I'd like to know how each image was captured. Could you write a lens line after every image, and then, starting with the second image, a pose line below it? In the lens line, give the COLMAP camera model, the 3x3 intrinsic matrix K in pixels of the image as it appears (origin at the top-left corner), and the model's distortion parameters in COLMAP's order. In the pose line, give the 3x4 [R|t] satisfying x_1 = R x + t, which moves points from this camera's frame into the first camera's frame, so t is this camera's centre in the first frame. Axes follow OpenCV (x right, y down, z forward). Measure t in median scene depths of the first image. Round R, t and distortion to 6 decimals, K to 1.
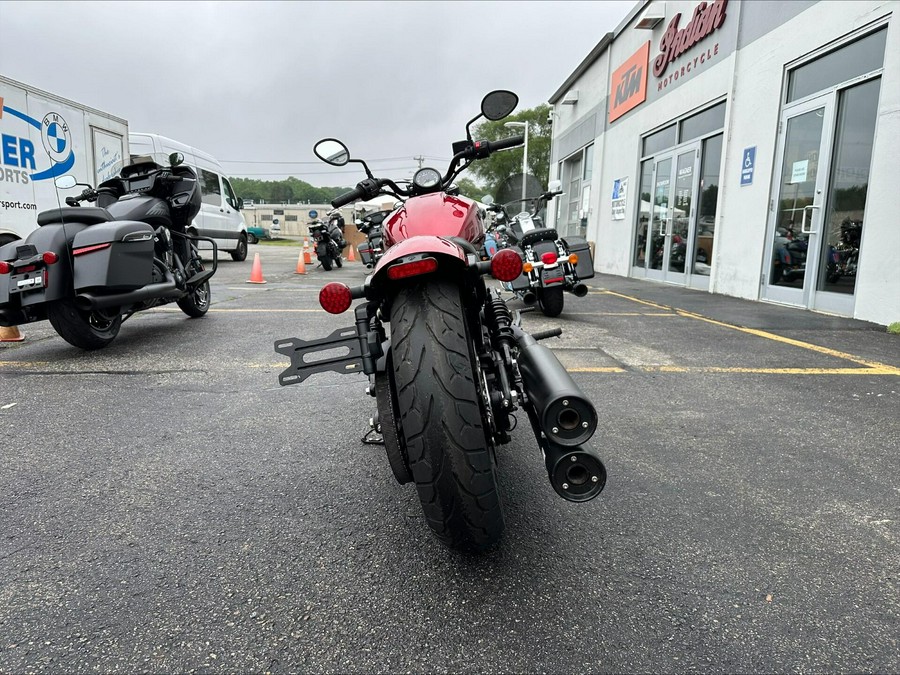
lens RADIAL K [[632.5, 0, 443.1], [0, 632.5, 338.2], [0, 0, 1]] dist [0.060172, -0.079209]
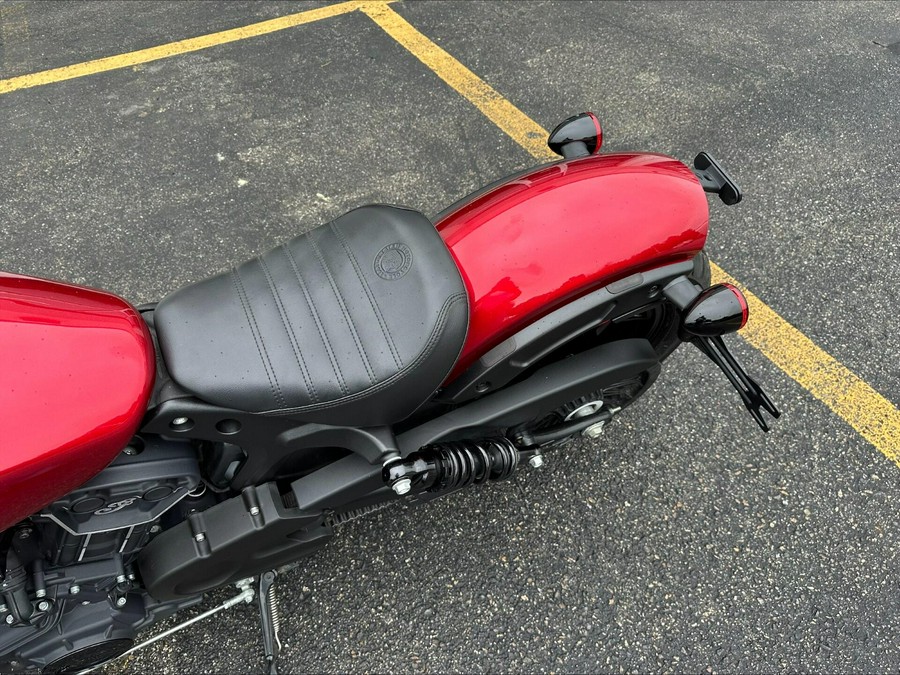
lens RADIAL K [[632.5, 0, 443.1], [0, 632.5, 338.2], [0, 0, 1]] dist [0.060172, -0.079209]
pose [[-0.433498, -0.661043, 0.612455, -0.120798], [0.175791, 0.604545, 0.776931, -0.156080], [-0.883842, 0.444463, -0.145864, 0.356402]]
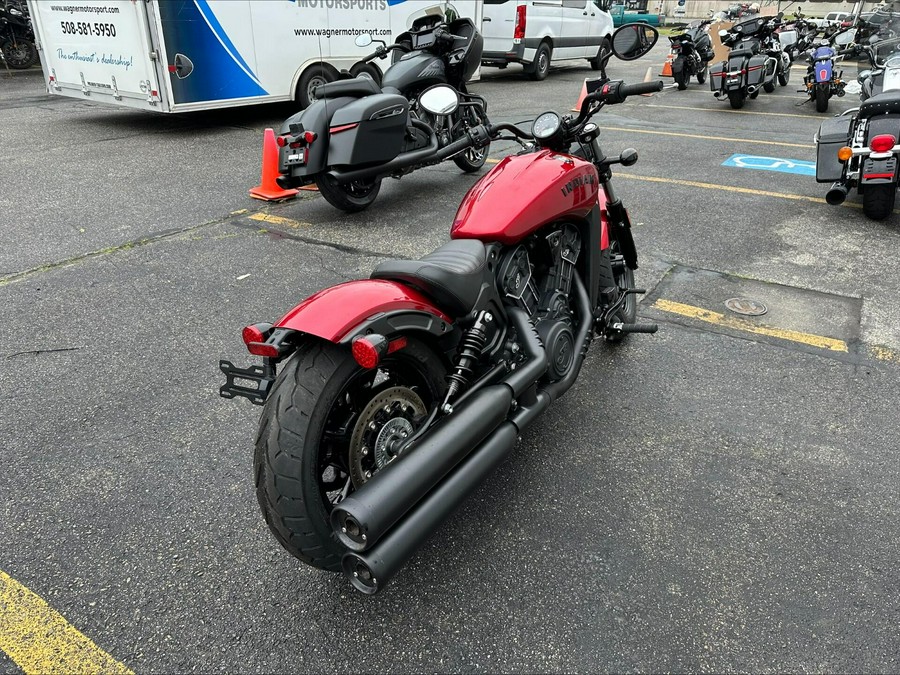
lens RADIAL K [[632.5, 0, 443.1], [0, 632.5, 338.2], [0, 0, 1]] dist [0.060172, -0.079209]
pose [[0.834678, 0.244820, -0.493331, 0.178954], [-0.084123, 0.941927, 0.325110, -0.122175], [0.544275, -0.229862, 0.806801, 0.068180]]
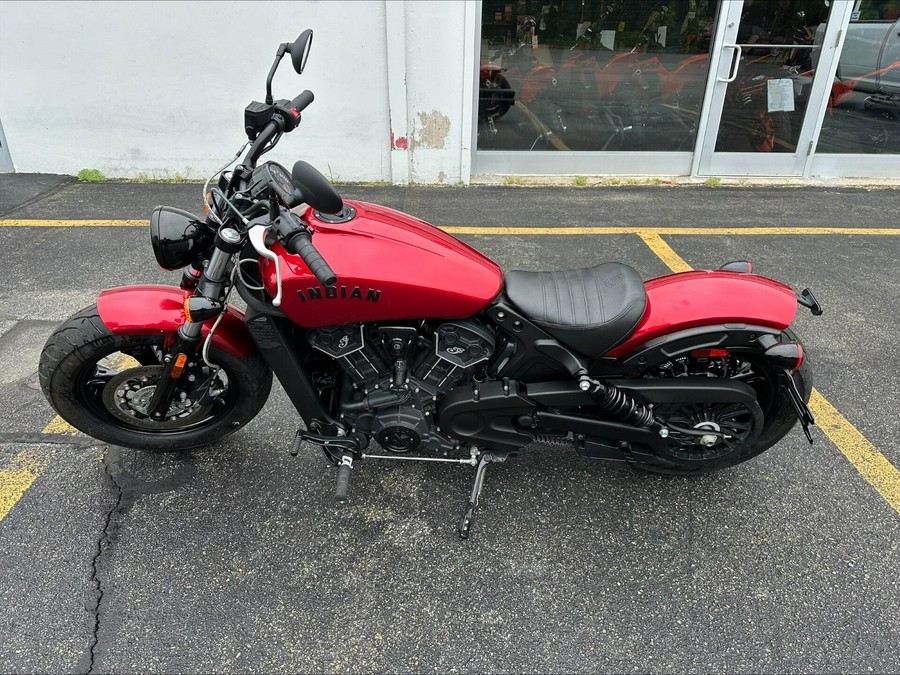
lens RADIAL K [[624.9, 0, 440.5], [0, 624.9, 337.3], [0, 0, 1]] dist [0.098624, -0.164081]
pose [[0.017761, -0.469317, 0.882851, -0.307718], [0.139998, 0.875459, 0.462571, -0.186037], [-0.989992, 0.115382, 0.081253, 0.401630]]
